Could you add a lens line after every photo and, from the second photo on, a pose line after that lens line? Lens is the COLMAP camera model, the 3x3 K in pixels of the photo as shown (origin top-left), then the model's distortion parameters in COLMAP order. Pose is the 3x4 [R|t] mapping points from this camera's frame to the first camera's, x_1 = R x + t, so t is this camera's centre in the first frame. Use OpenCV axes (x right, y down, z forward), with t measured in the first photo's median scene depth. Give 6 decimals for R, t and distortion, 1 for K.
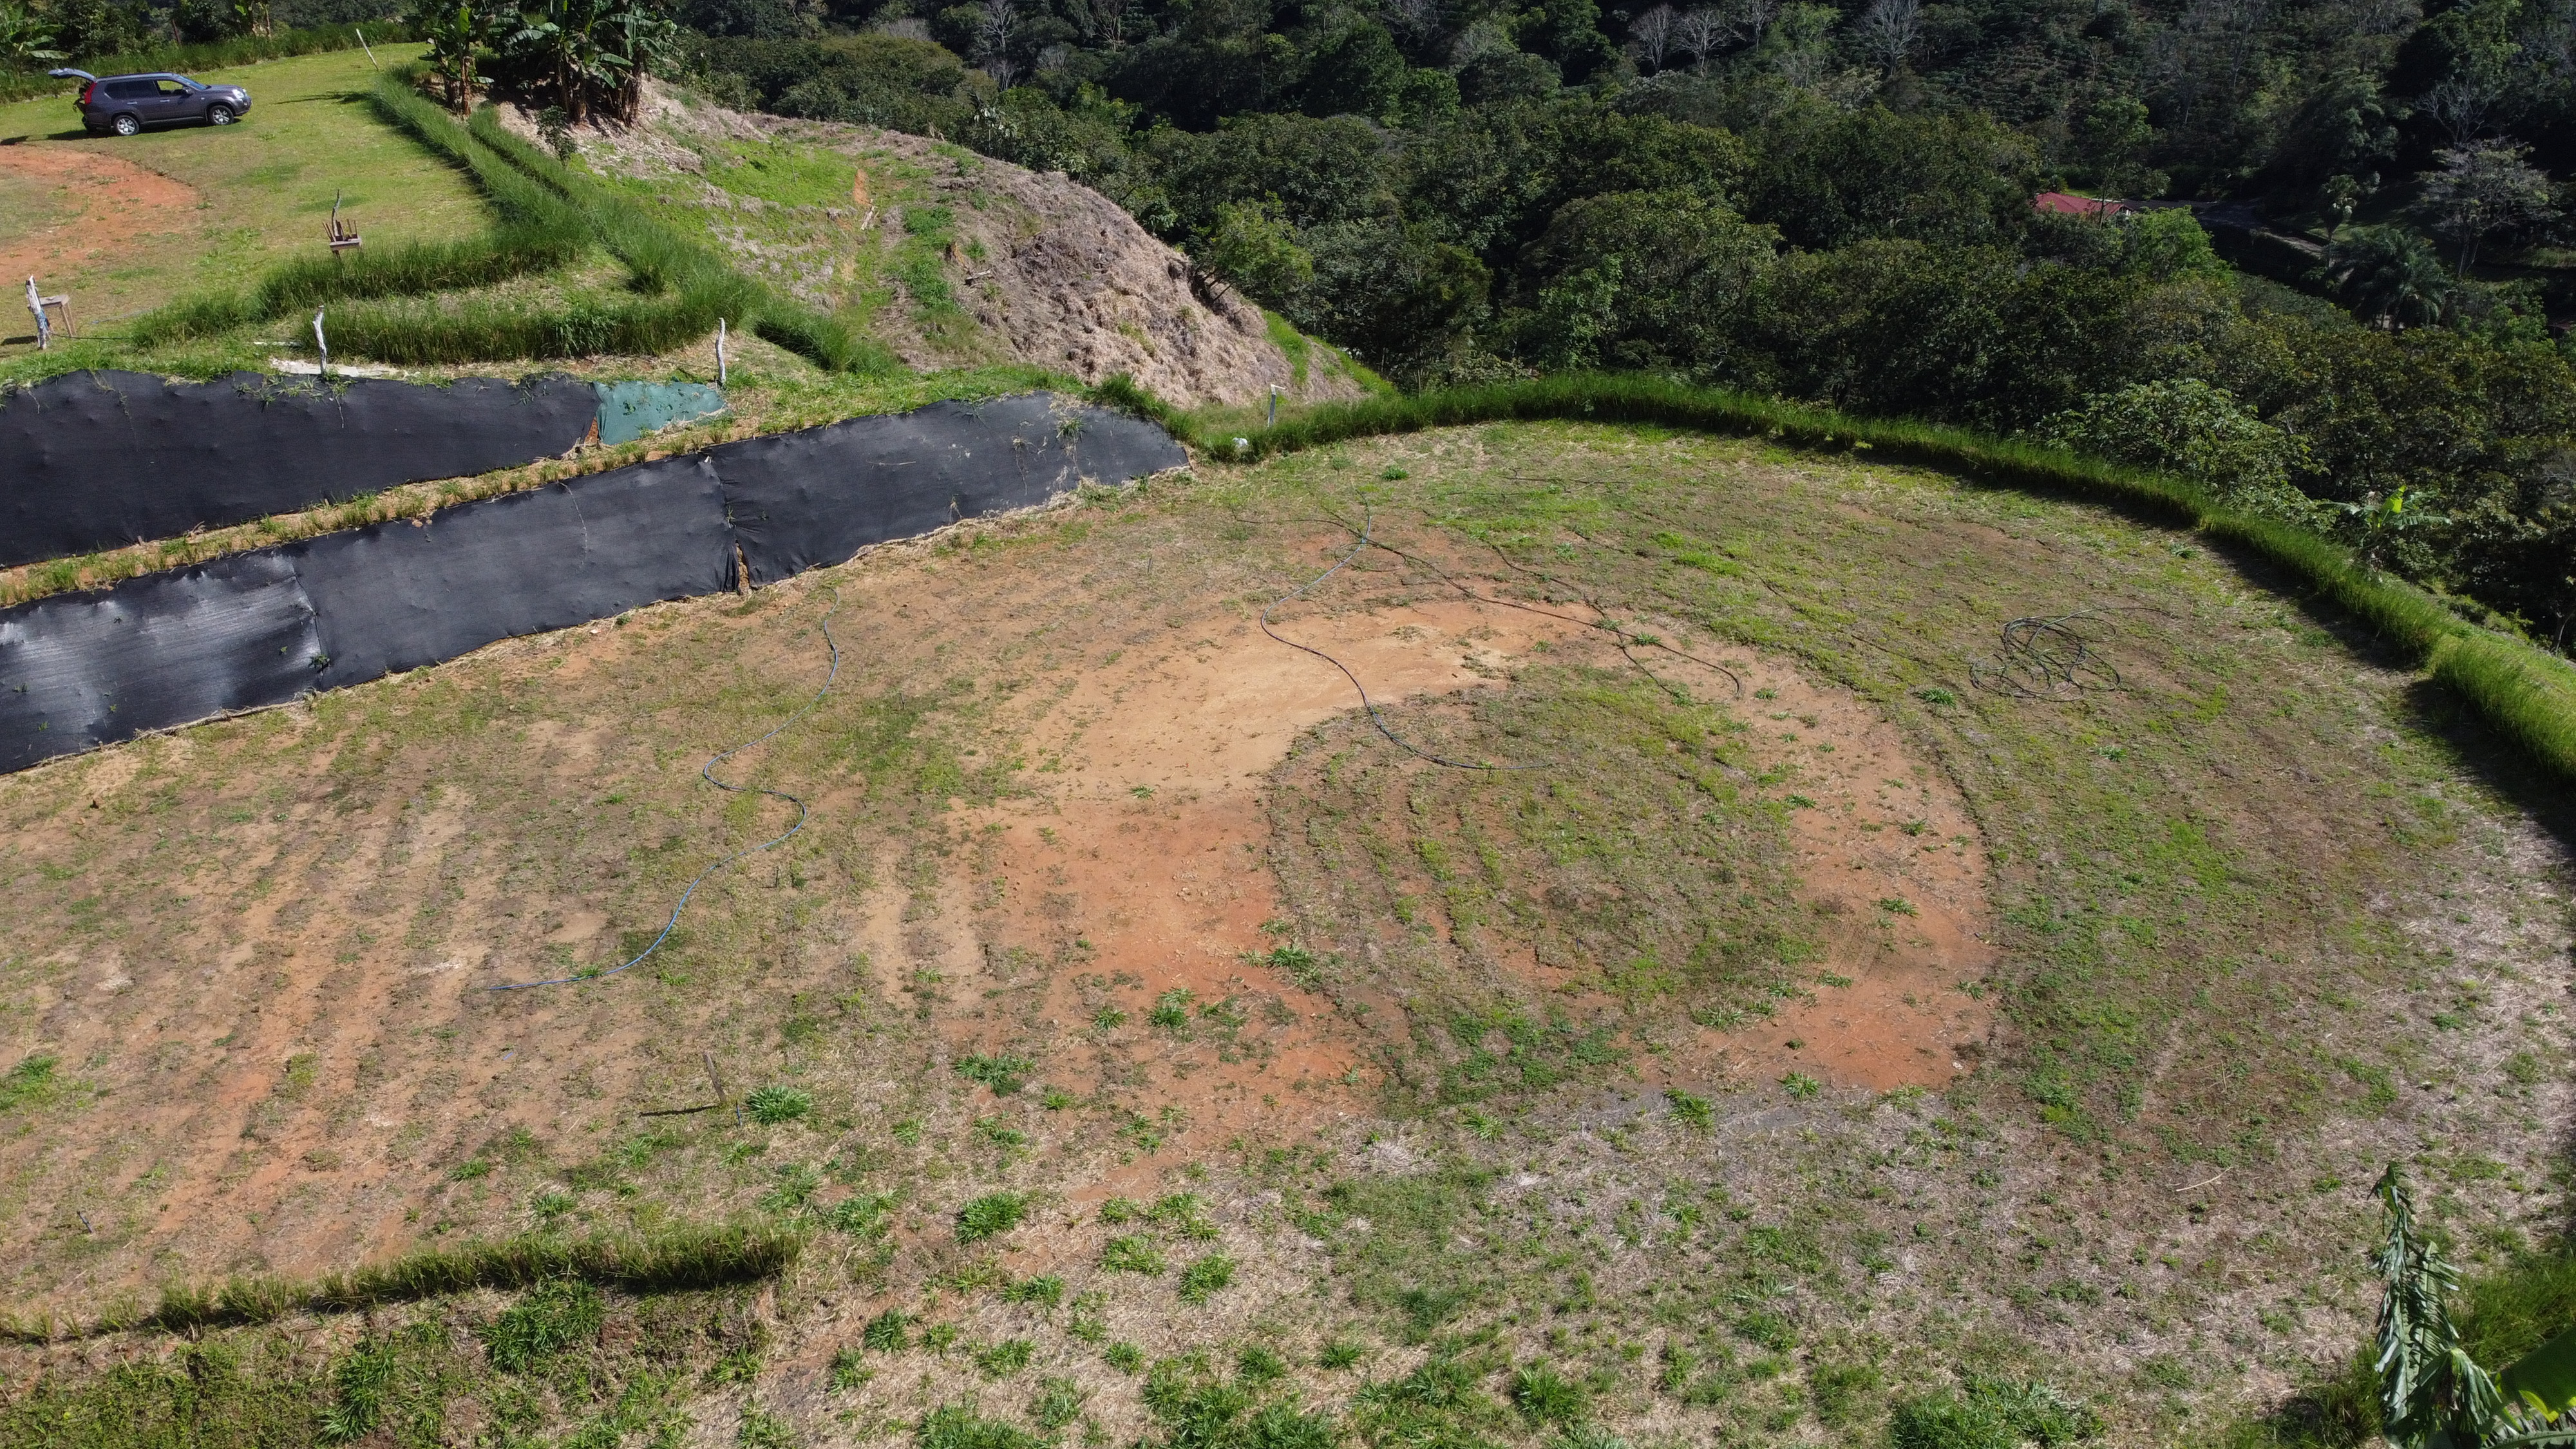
lens RADIAL K [[1951.2, 0, 1288.0], [0, 1951.2, 724.5], [0, 0, 1]] dist [-0.007043, 0.003493]
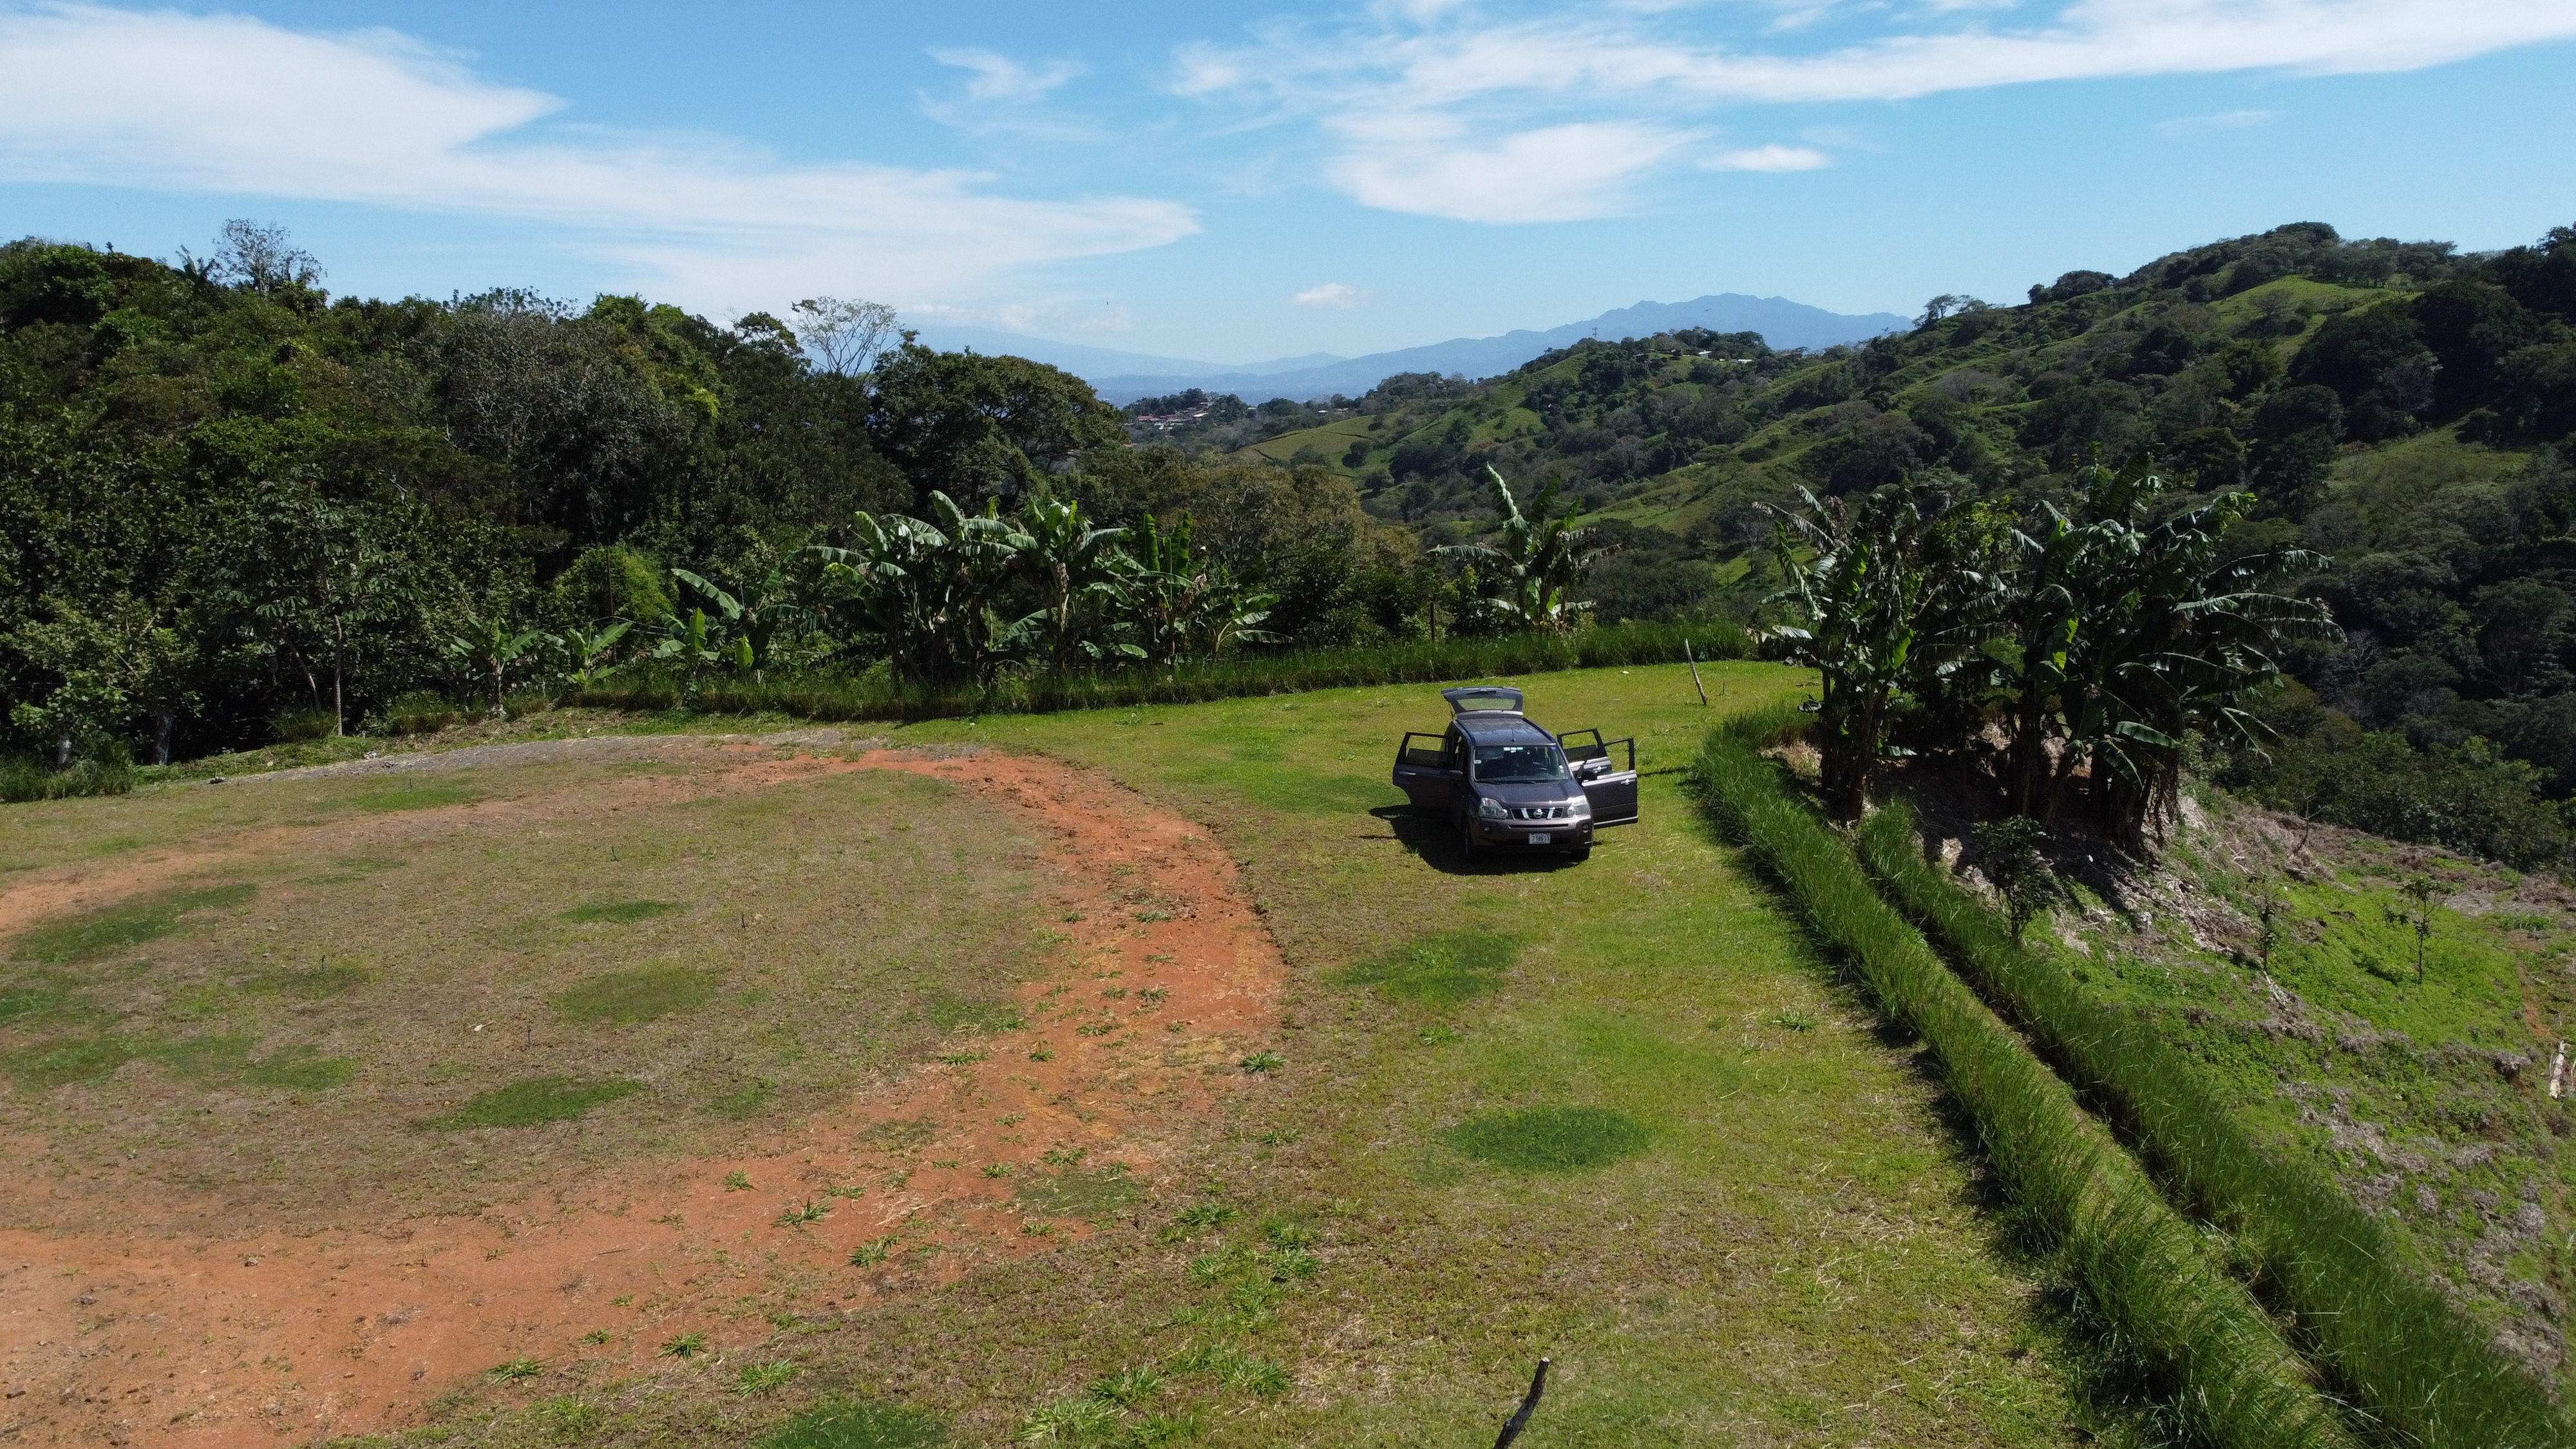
lens RADIAL K [[1951.2, 0, 1288.0], [0, 1951.2, 724.5], [0, 0, 1]] dist [-0.007043, 0.003493]
pose [[0.816518, 0.105854, -0.567532, -0.062348], [-0.264271, 0.942537, -0.204412, -0.046670], [0.513282, 0.316888, 0.797573, 0.122037]]
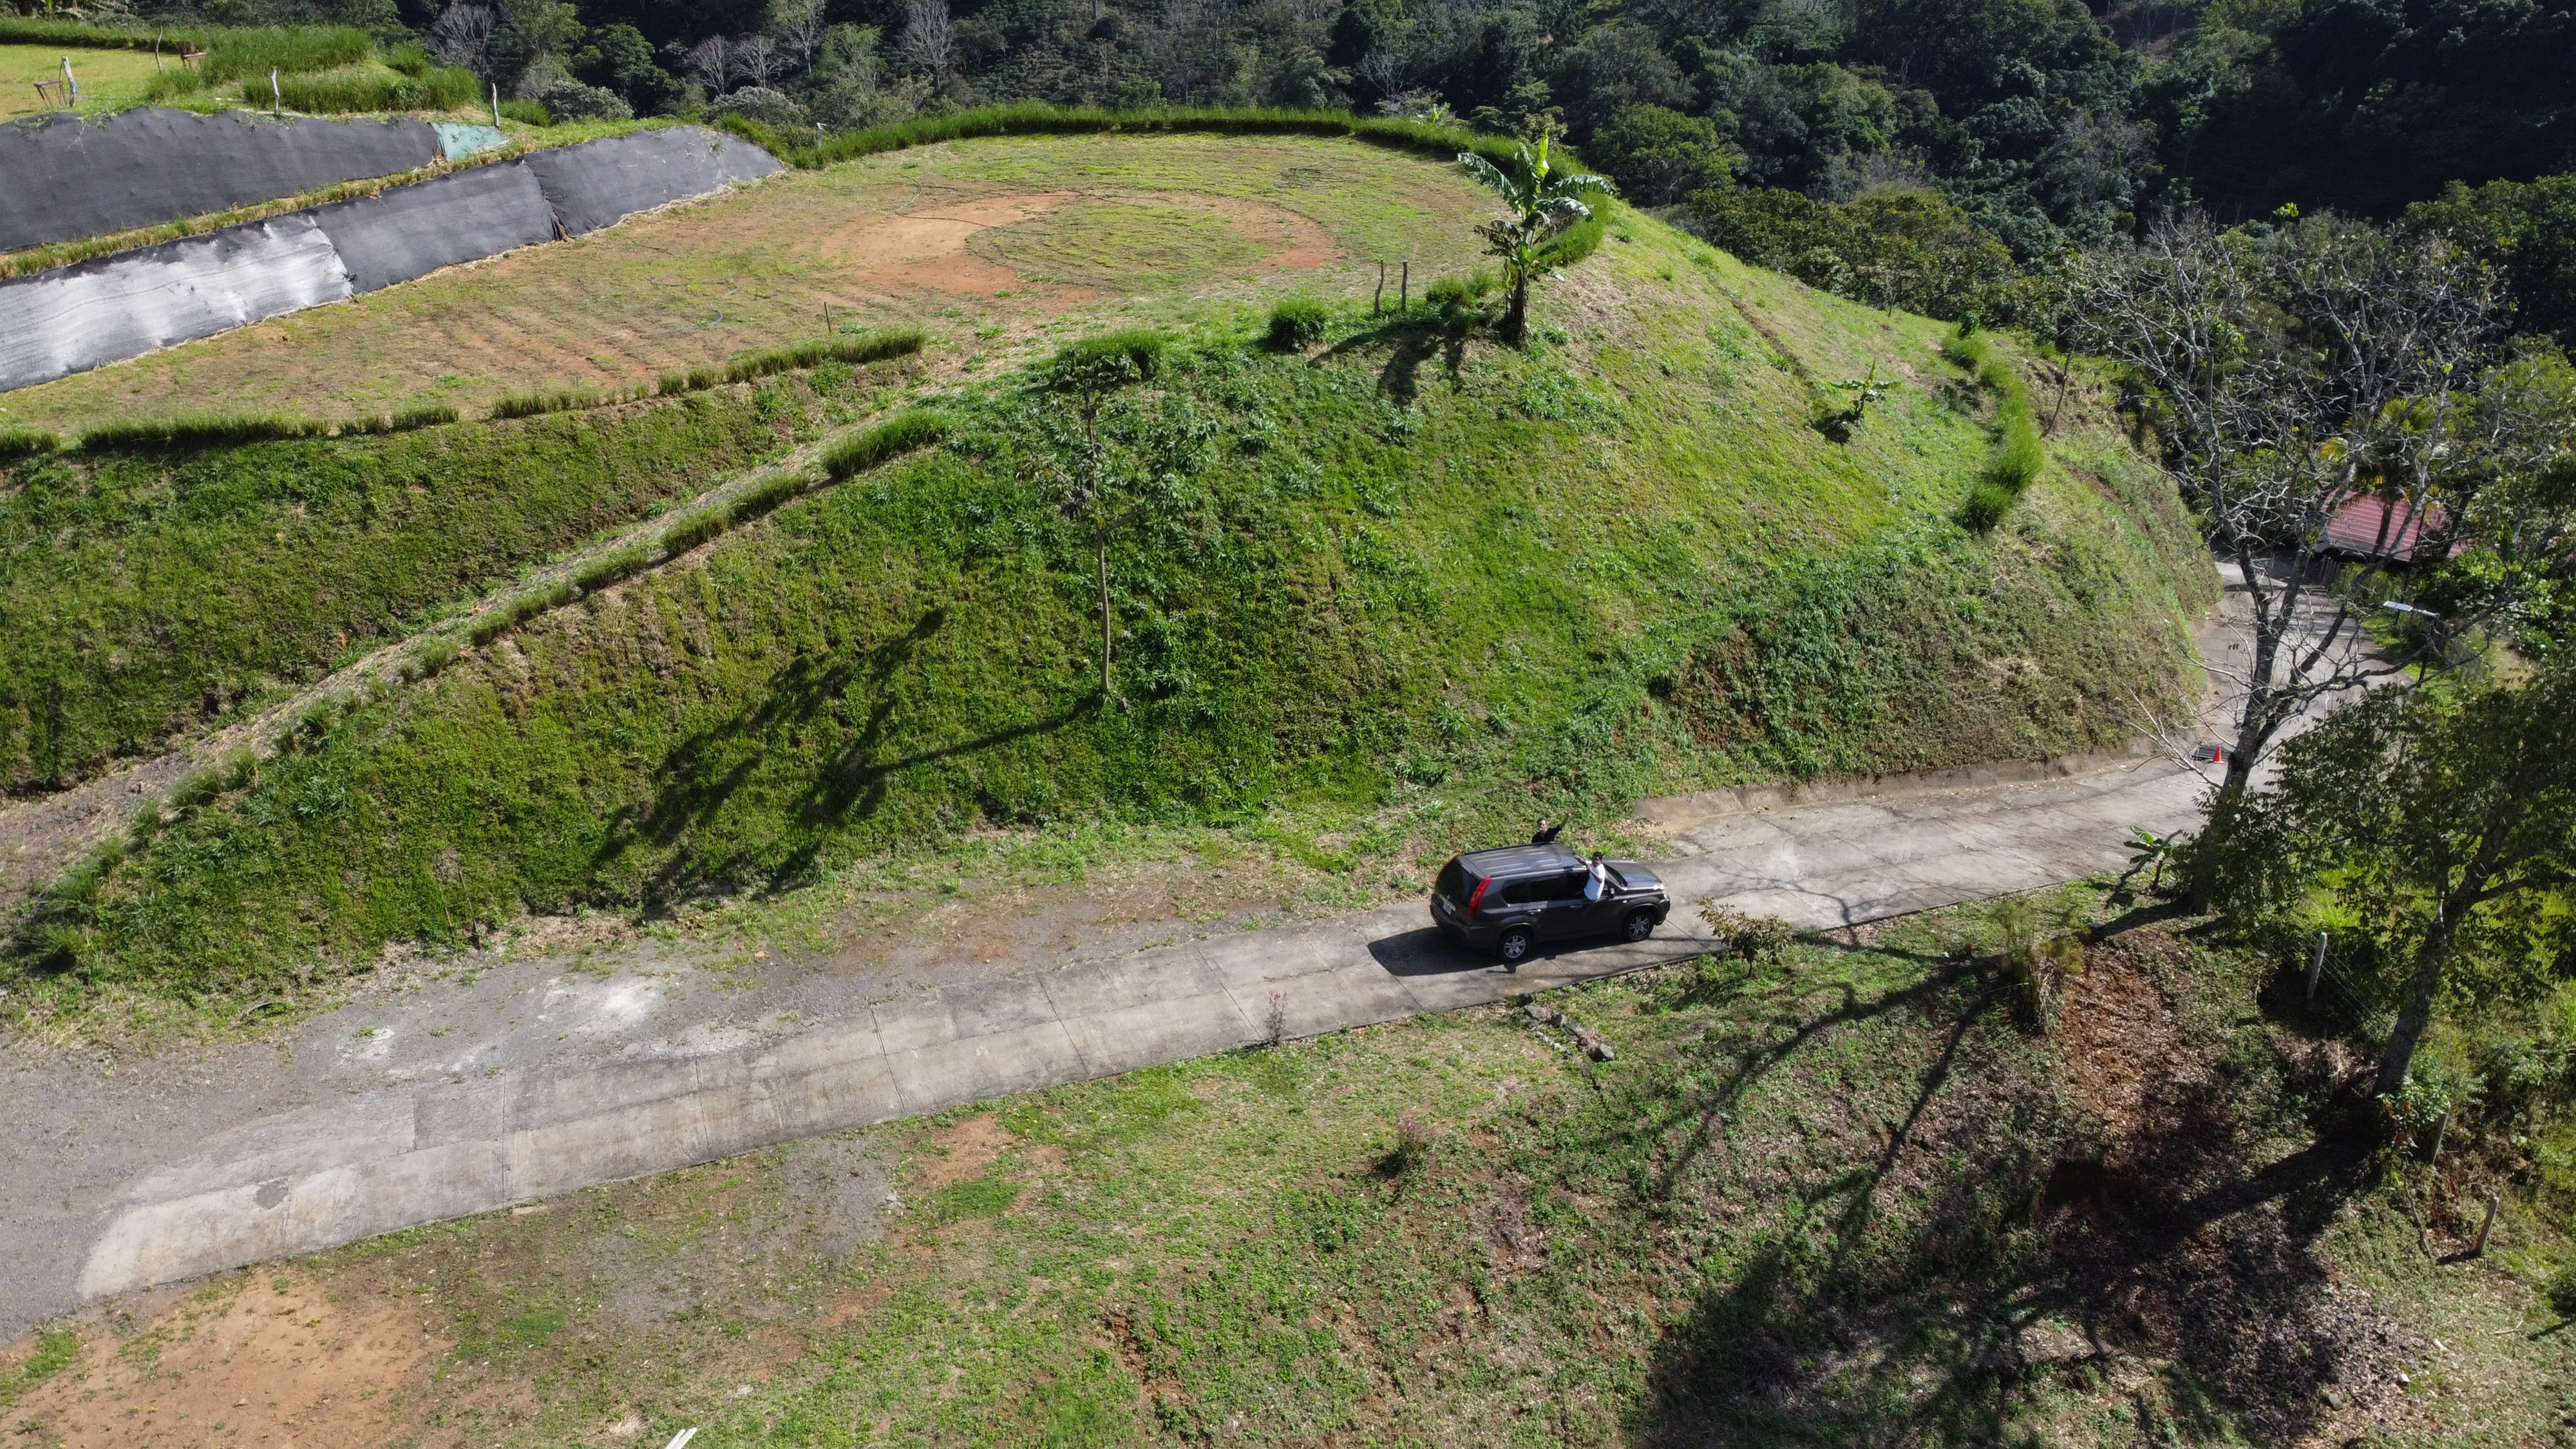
lens RADIAL K [[1951.2, 0, 1288.0], [0, 1951.2, 724.5], [0, 0, 1]] dist [-0.007043, 0.003493]
pose [[0.884890, -0.201774, 0.419829, -0.071591], [0.212971, 0.976841, 0.020593, 0.058361], [-0.414262, 0.071189, 0.907369, -0.094224]]
